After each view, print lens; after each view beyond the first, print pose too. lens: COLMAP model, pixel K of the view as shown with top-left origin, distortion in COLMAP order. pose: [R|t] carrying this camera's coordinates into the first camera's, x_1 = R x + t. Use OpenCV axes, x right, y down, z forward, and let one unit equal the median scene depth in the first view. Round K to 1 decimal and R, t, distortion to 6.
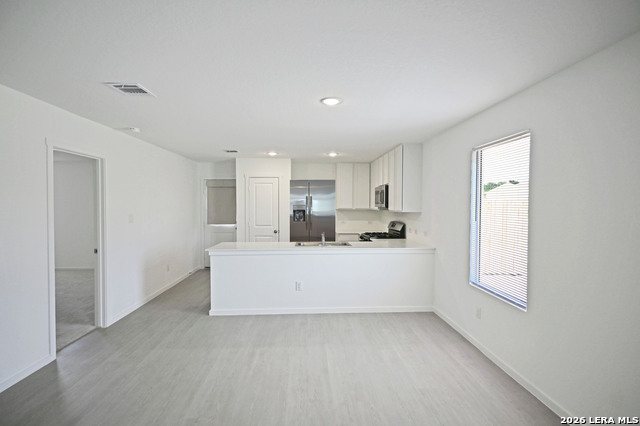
lens RADIAL K [[315.1, 0, 330.0], [0, 315.1, 222.3], [0, 0, 1]] dist [-0.001503, 0.003959]
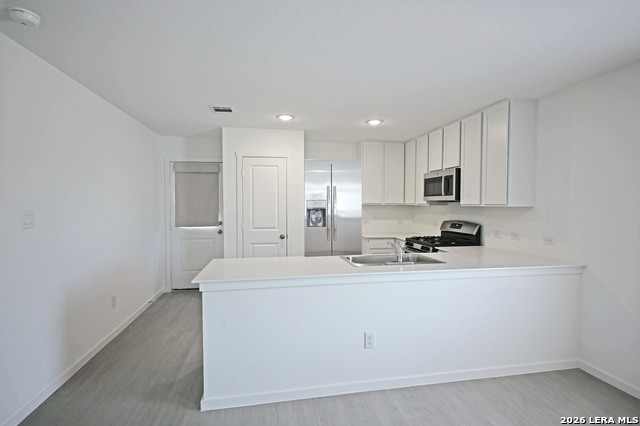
lens RADIAL K [[315.1, 0, 331.7], [0, 315.1, 222.9], [0, 0, 1]] dist [-0.001503, 0.003959]
pose [[0.991995, -0.008340, 0.126005, -0.155498], [0.007702, 0.999955, 0.005552, -0.004050], [-0.126046, -0.004537, 0.992014, 0.311528]]
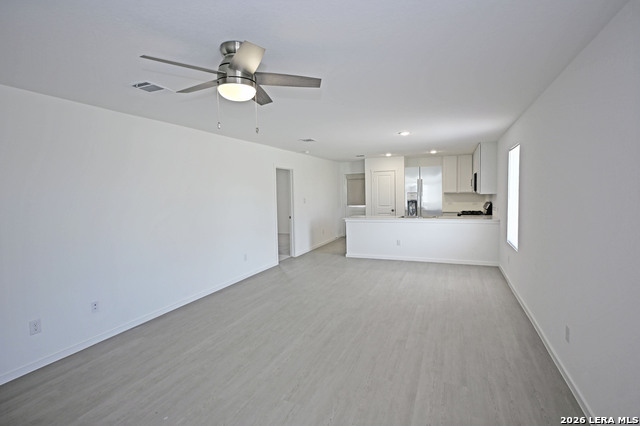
lens RADIAL K [[315.1, 0, 319.1], [0, 315.1, 213.8], [0, 0, 1]] dist [-0.001503, 0.003959]
pose [[0.889890, 0.007453, -0.456115, 0.172755], [-0.001539, 0.999910, 0.013335, 0.027429], [0.456173, -0.011165, 0.889821, -0.375546]]
